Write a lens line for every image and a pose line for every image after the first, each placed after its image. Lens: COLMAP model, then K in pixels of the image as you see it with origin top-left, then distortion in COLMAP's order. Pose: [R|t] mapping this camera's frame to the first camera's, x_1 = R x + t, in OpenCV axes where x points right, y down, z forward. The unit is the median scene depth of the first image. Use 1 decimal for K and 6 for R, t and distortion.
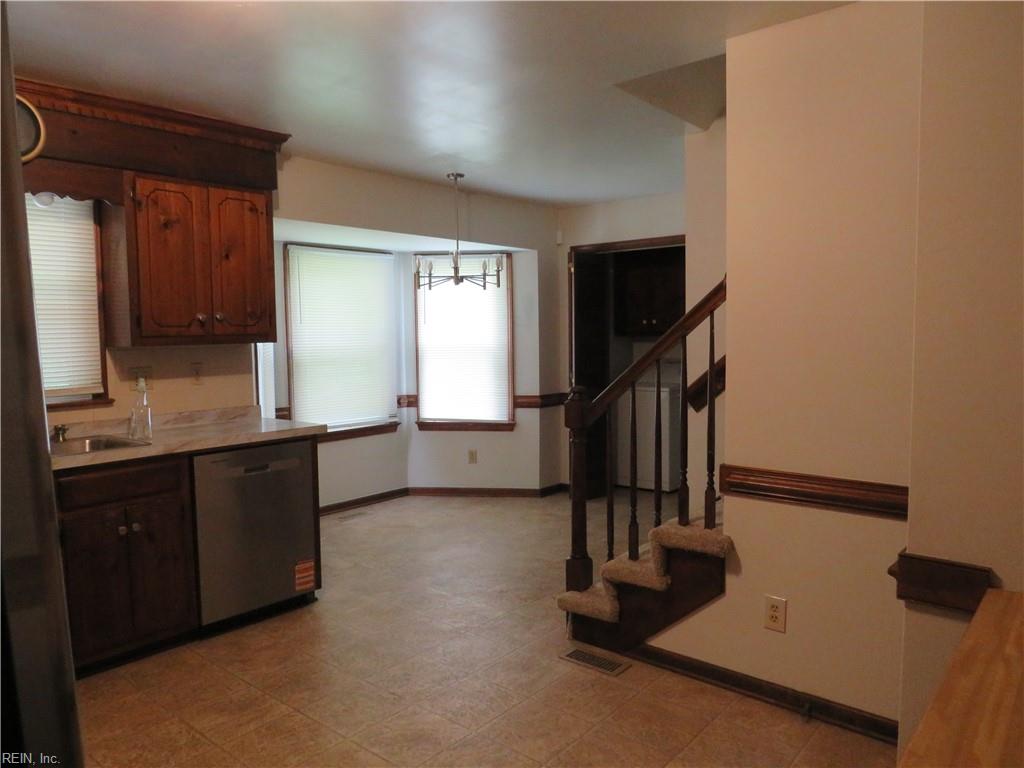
lens RADIAL K [[729.0, 0, 508.0], [0, 729.0, 379.2], [0, 0, 1]] dist [-0.037688, 0.041858]
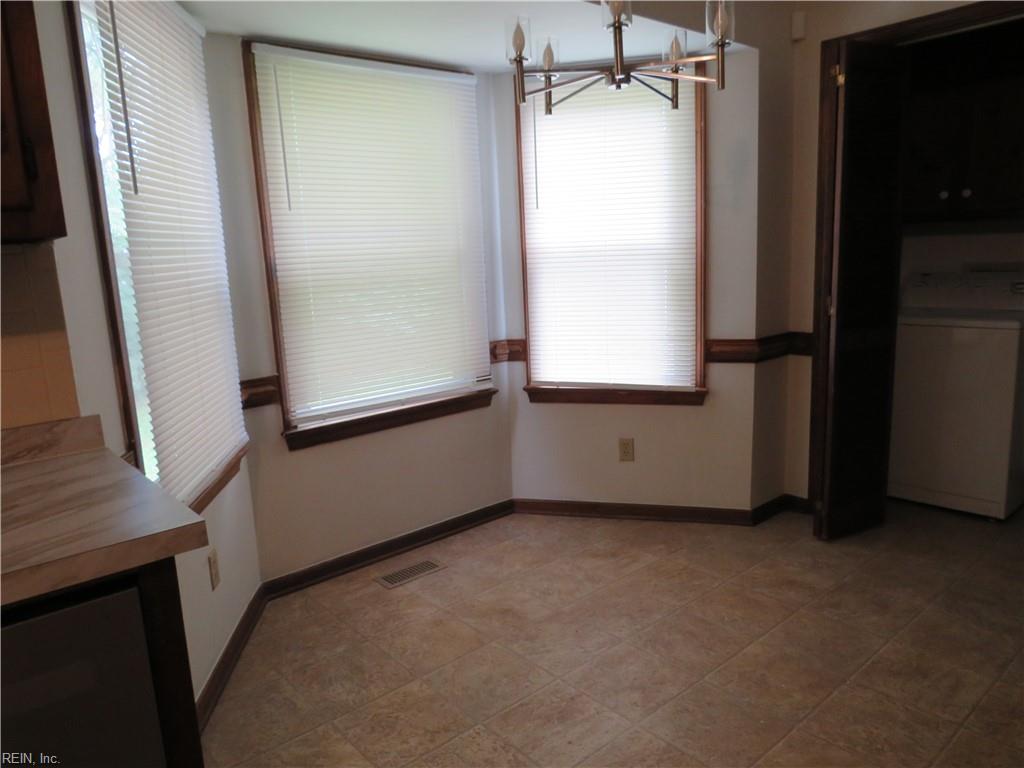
lens RADIAL K [[729.0, 0, 511.3], [0, 729.0, 380.1], [0, 0, 1]] dist [-0.037688, 0.041858]
pose [[0.988963, -0.004340, -0.148099, -0.054275], [0.021665, 0.993063, 0.115568, -0.012681], [0.146570, -0.117501, 0.982197, 0.457035]]
